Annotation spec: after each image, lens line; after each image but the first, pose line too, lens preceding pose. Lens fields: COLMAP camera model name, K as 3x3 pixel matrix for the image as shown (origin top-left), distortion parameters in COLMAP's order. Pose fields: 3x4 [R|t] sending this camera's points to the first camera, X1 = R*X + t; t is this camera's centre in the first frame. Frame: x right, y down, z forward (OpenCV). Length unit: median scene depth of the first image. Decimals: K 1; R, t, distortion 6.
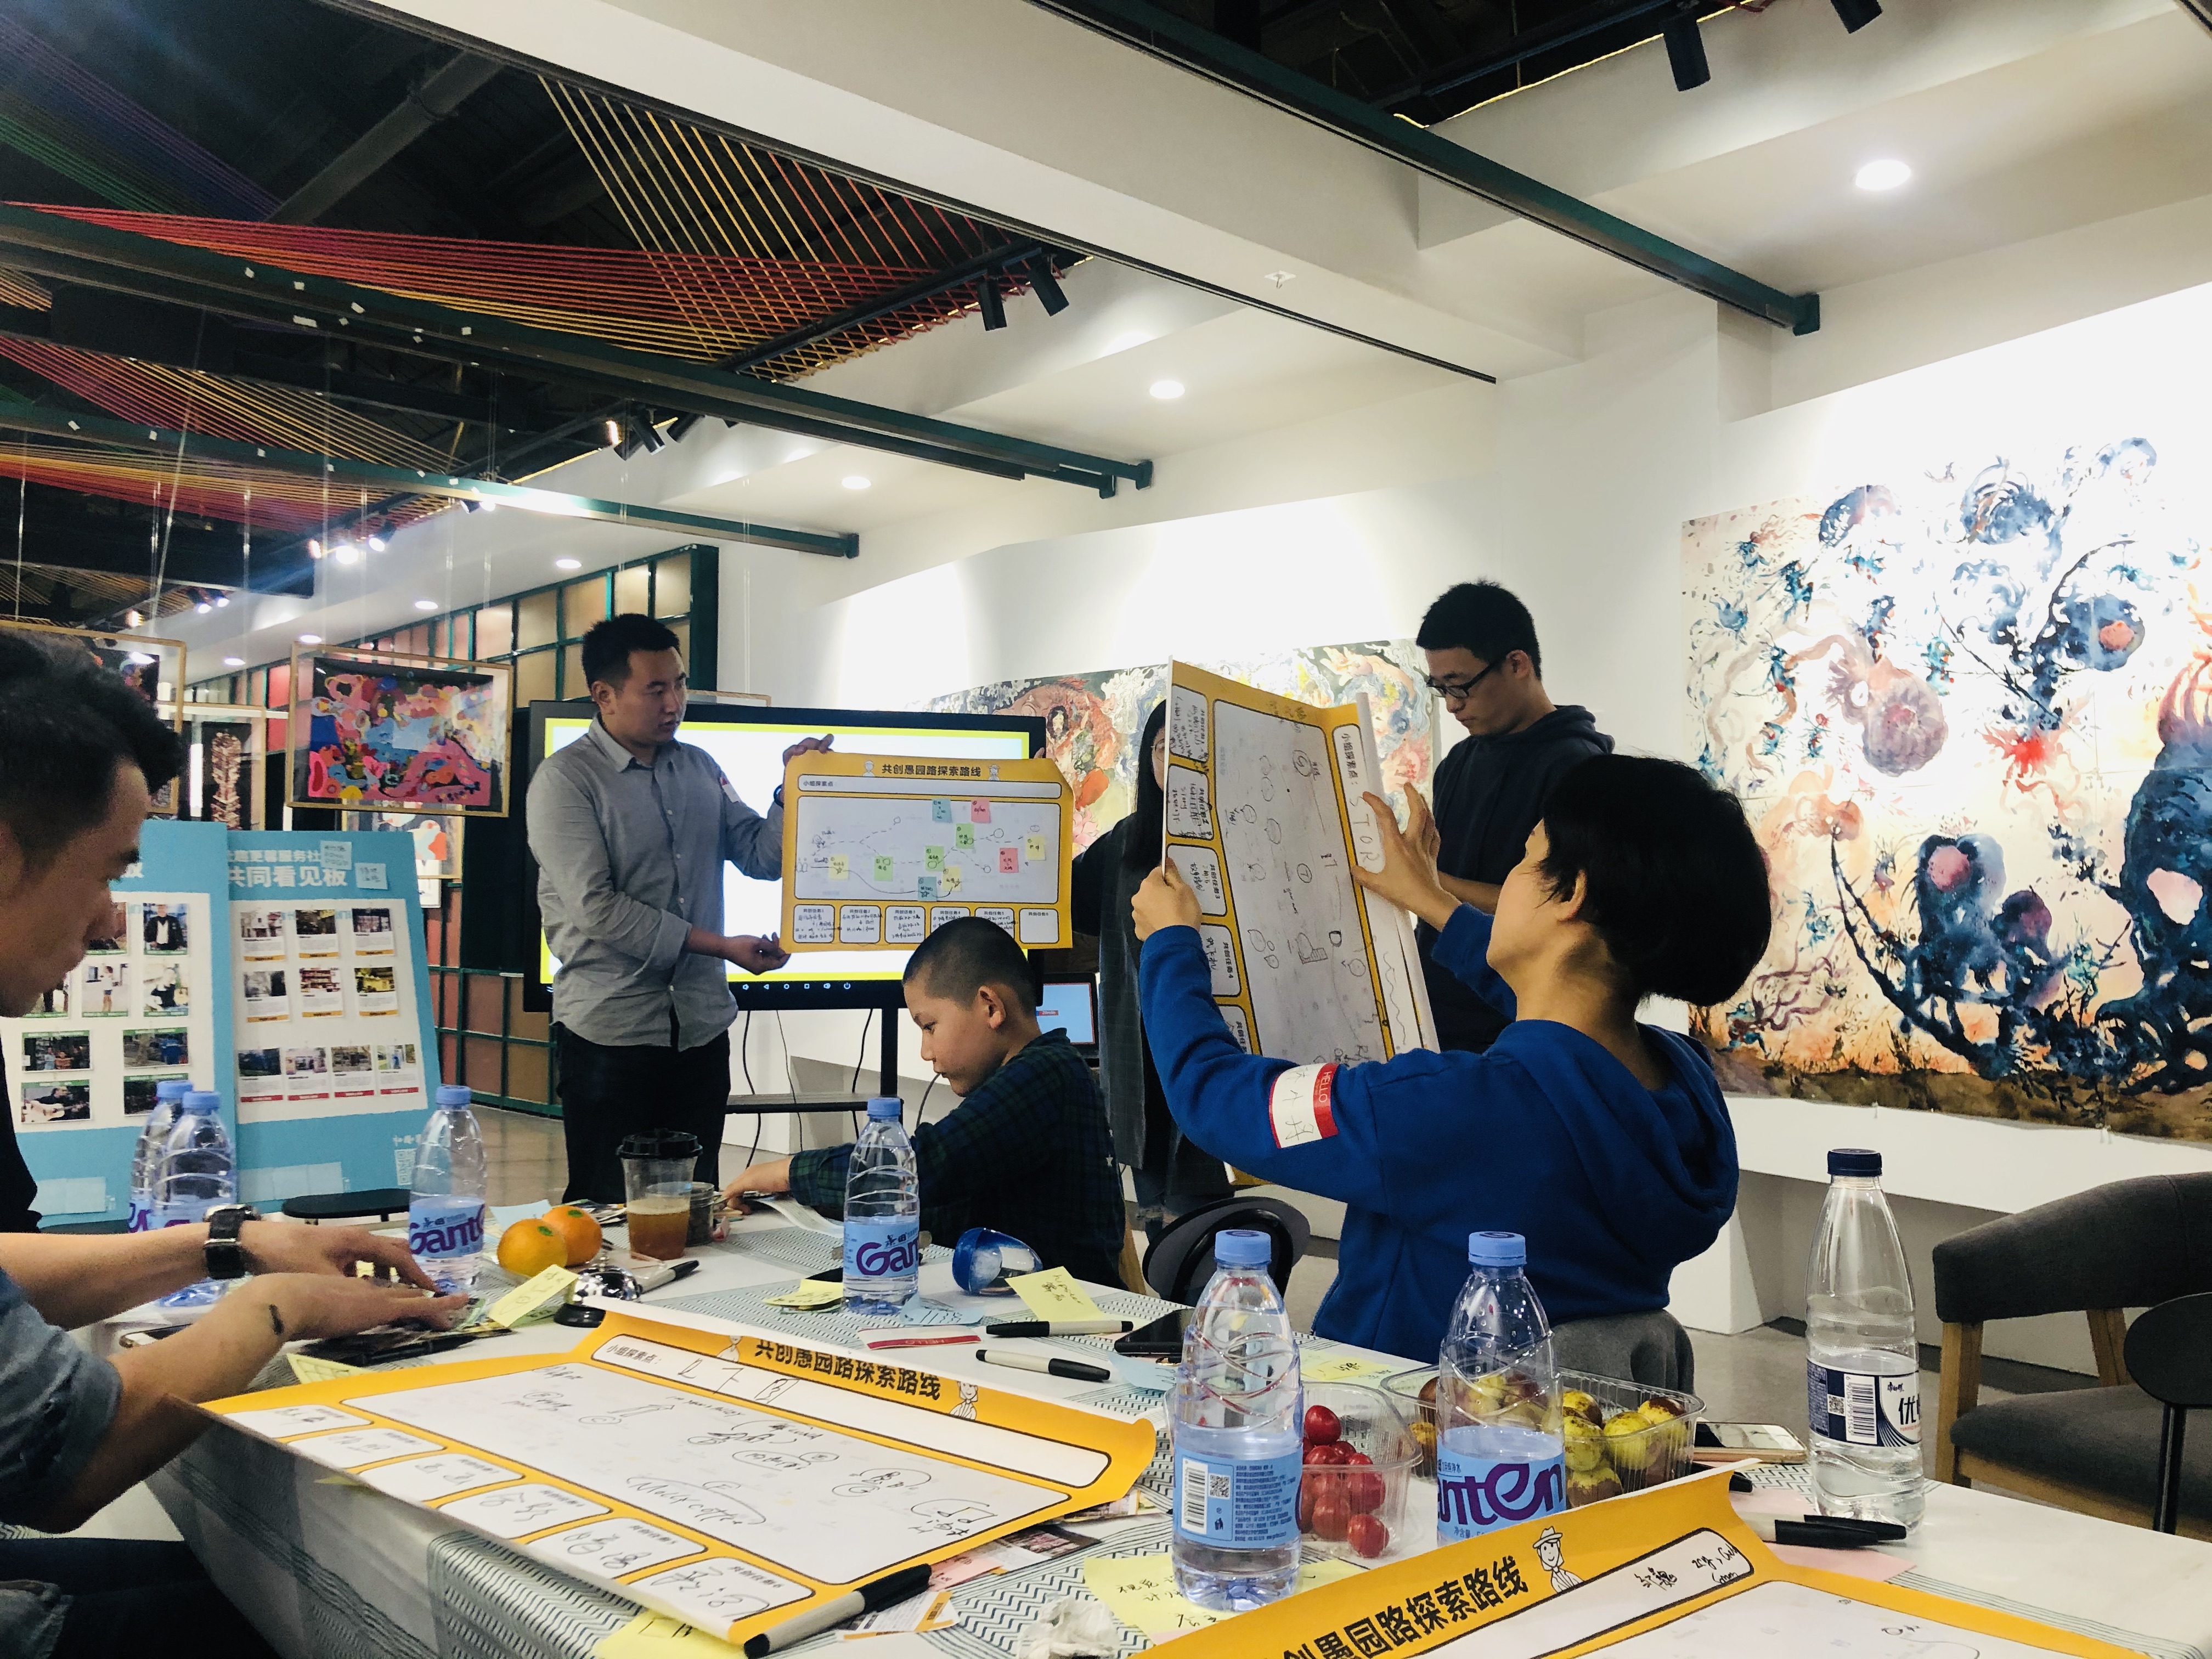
lens RADIAL K [[1812.8, 0, 1104.2], [0, 1812.8, 828.6], [0, 0, 1]] dist [0.003987, 0.000838]
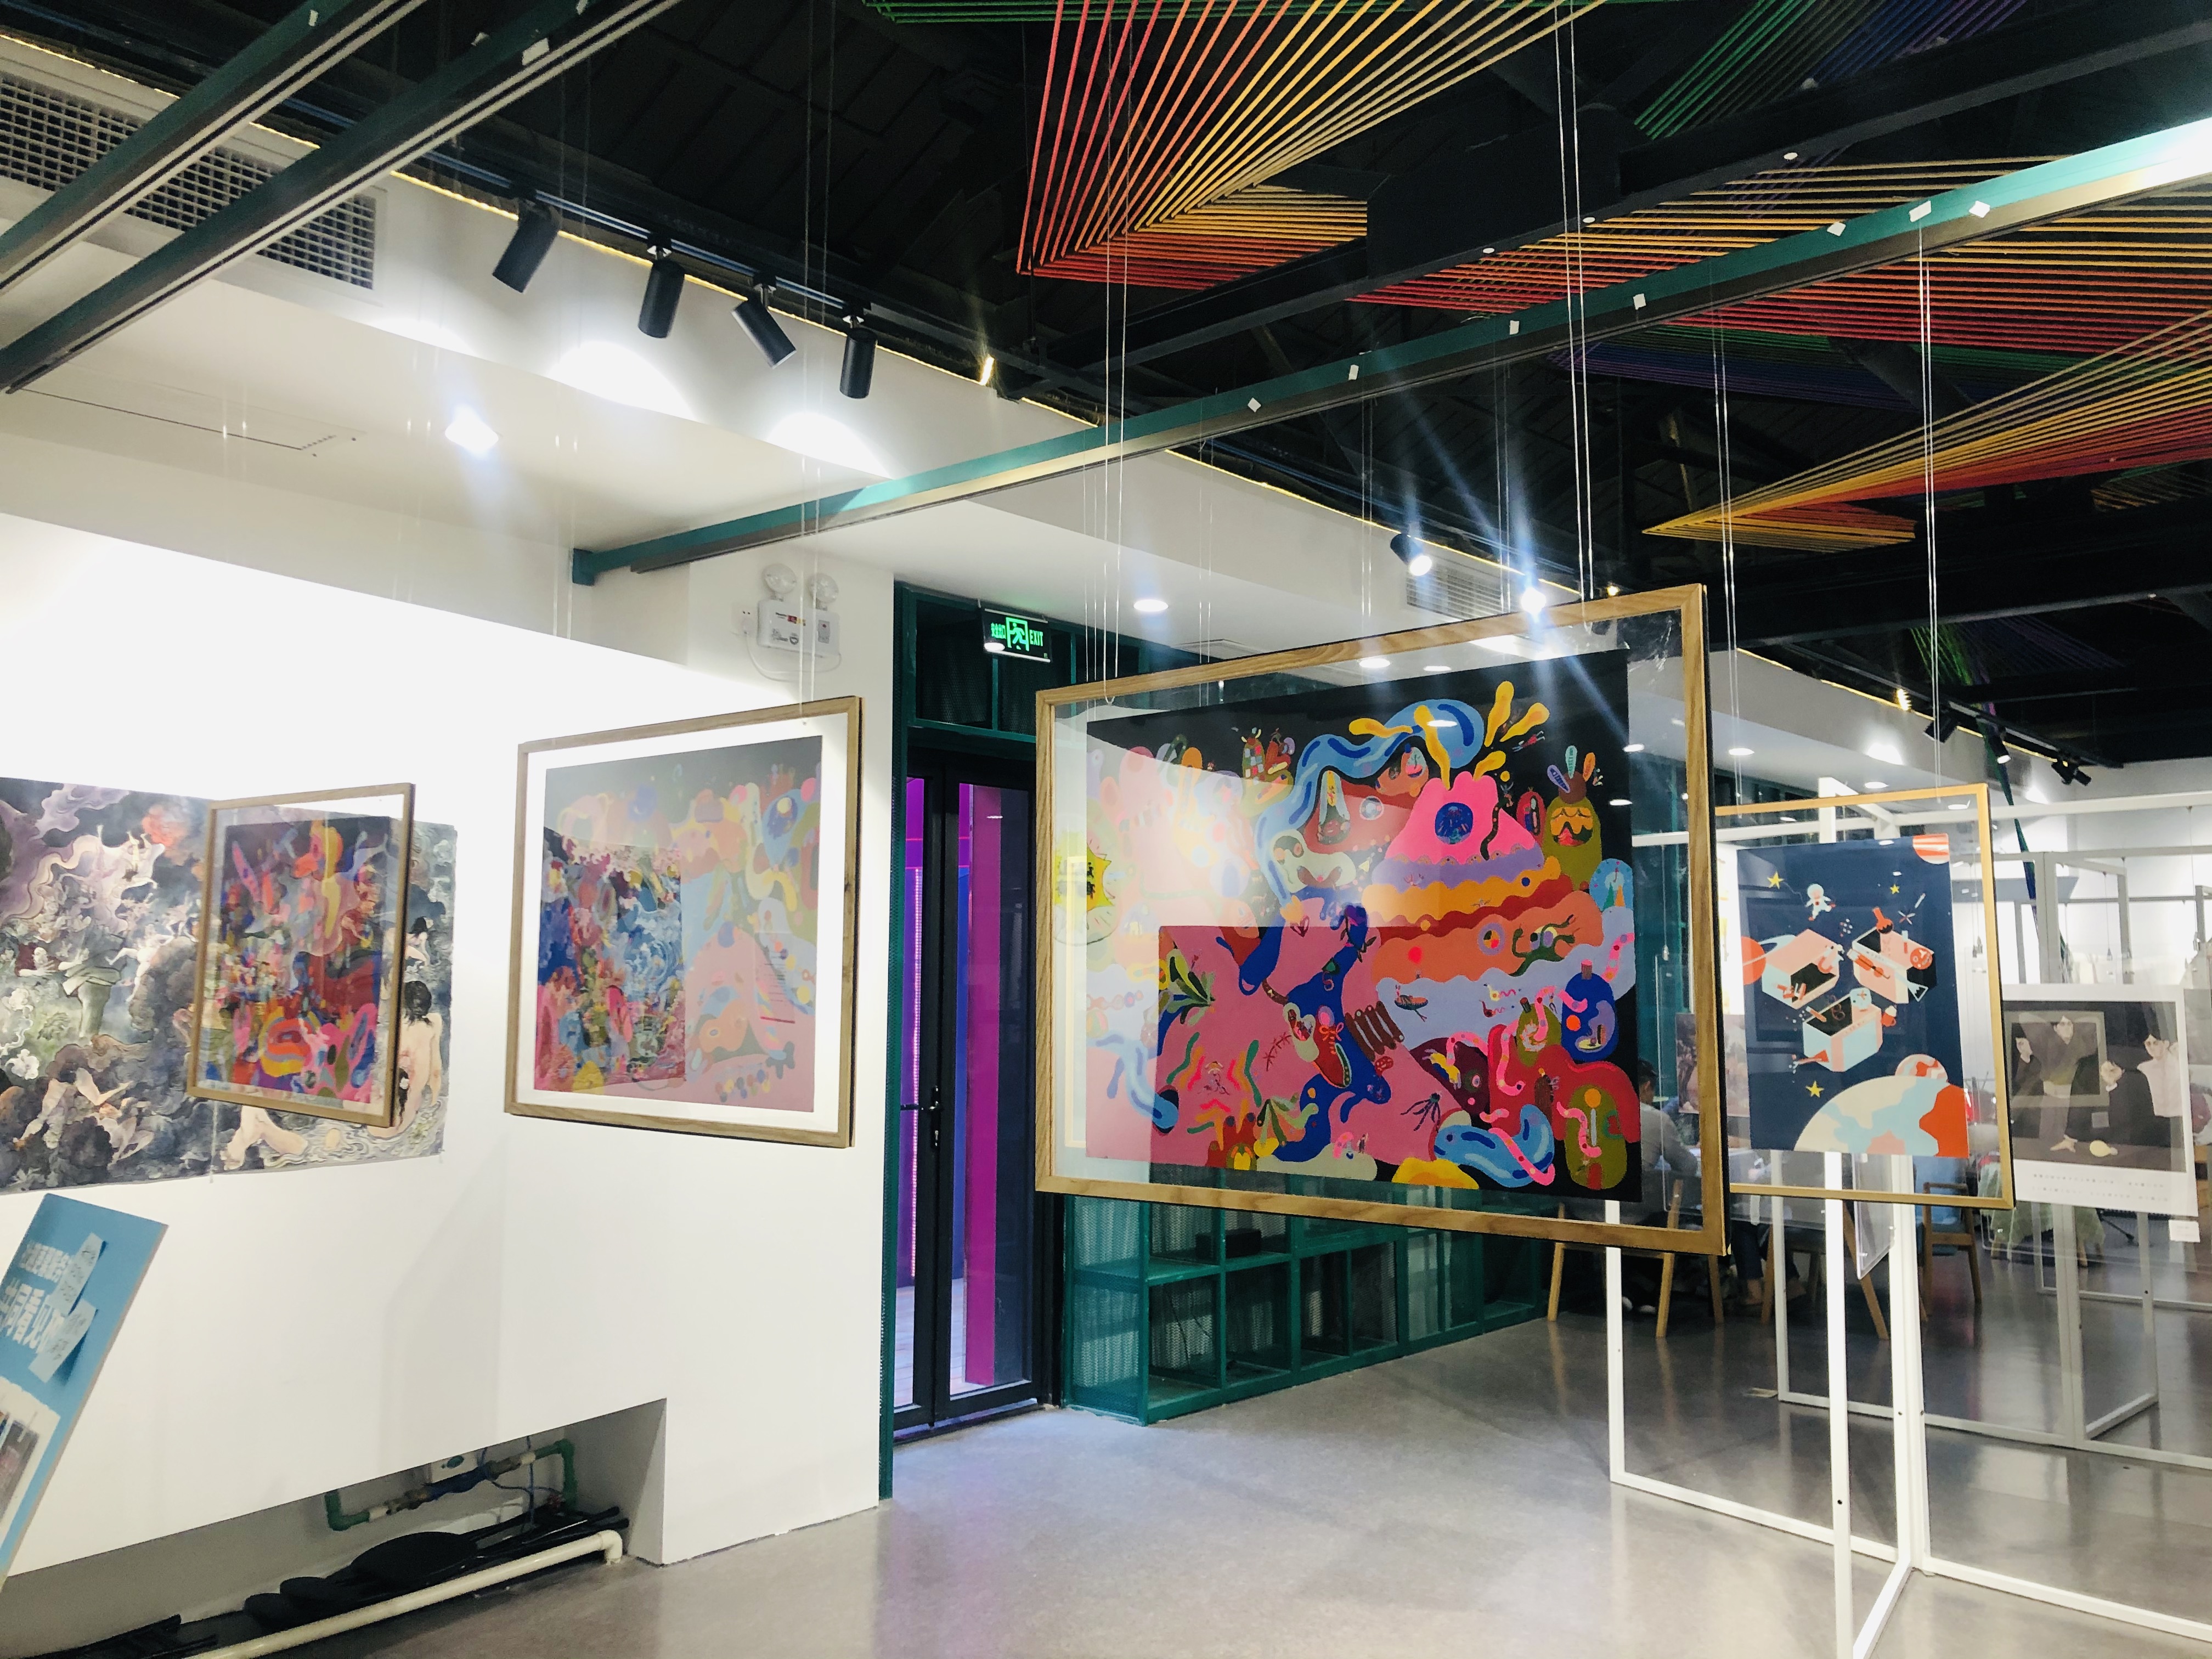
lens RADIAL K [[1812.8, 0, 1104.6], [0, 1812.8, 824.7], [0, 0, 1]] dist [0.003987, 0.000838]
pose [[0.130894, -0.094861, -0.986848, 0.009299], [0.037403, 0.995176, -0.090701, -0.034269], [0.990691, -0.025039, 0.133811, 1.022676]]
